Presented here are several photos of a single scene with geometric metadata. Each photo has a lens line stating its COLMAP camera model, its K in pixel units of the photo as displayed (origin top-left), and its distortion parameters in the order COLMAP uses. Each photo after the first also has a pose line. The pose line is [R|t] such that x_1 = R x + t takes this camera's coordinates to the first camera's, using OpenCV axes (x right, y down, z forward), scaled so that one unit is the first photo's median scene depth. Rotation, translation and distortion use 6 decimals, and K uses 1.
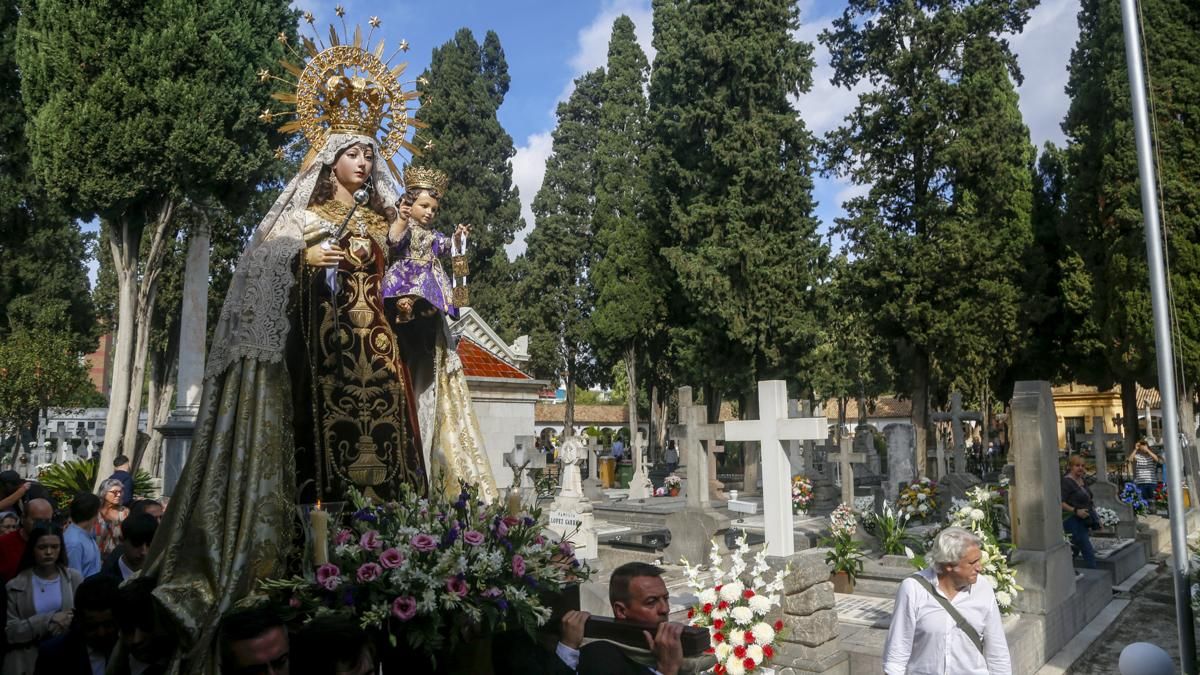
lens RADIAL K [[847.6, 0, 582.1], [0, 847.6, 306.2], [0, 0, 1]] dist [-0.094530, 0.000981]
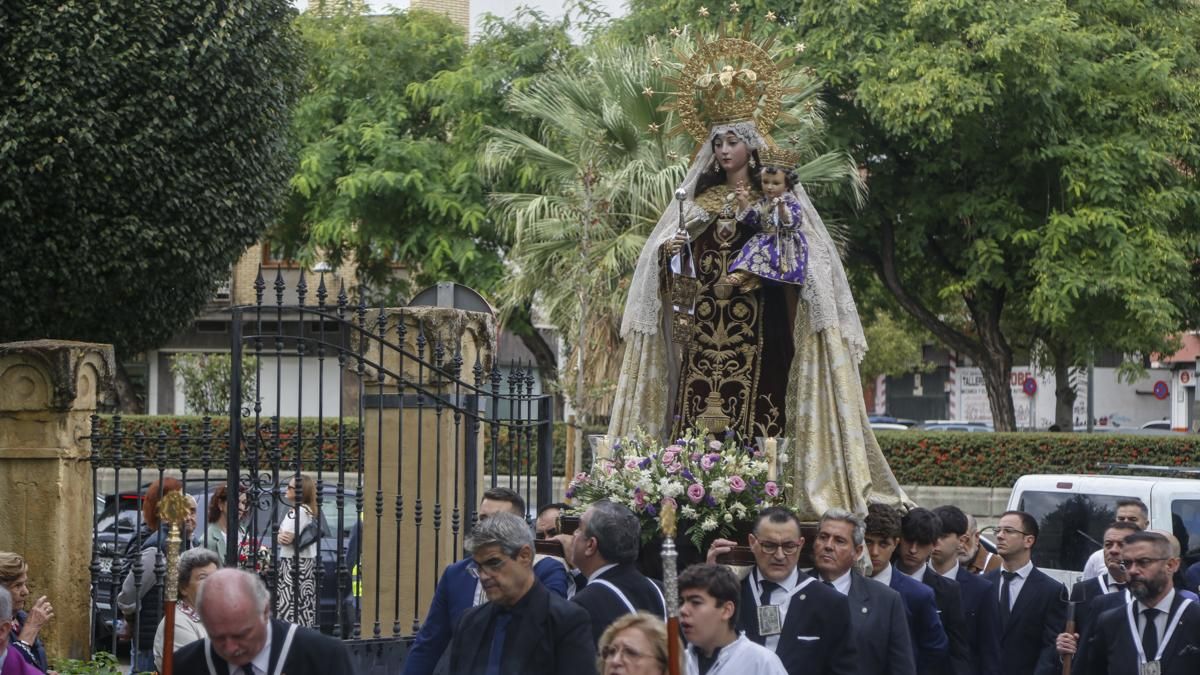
lens RADIAL K [[2637.8, 0, 592.2], [0, 2637.8, 343.3], [0, 0, 1]] dist [0.574298, 0.000000]
pose [[0.347030, 0.000139, -0.937854, 3.117478], [0.129272, 0.990448, 0.047981, -0.113559], [0.928902, -0.137890, 0.343697, -0.430726]]
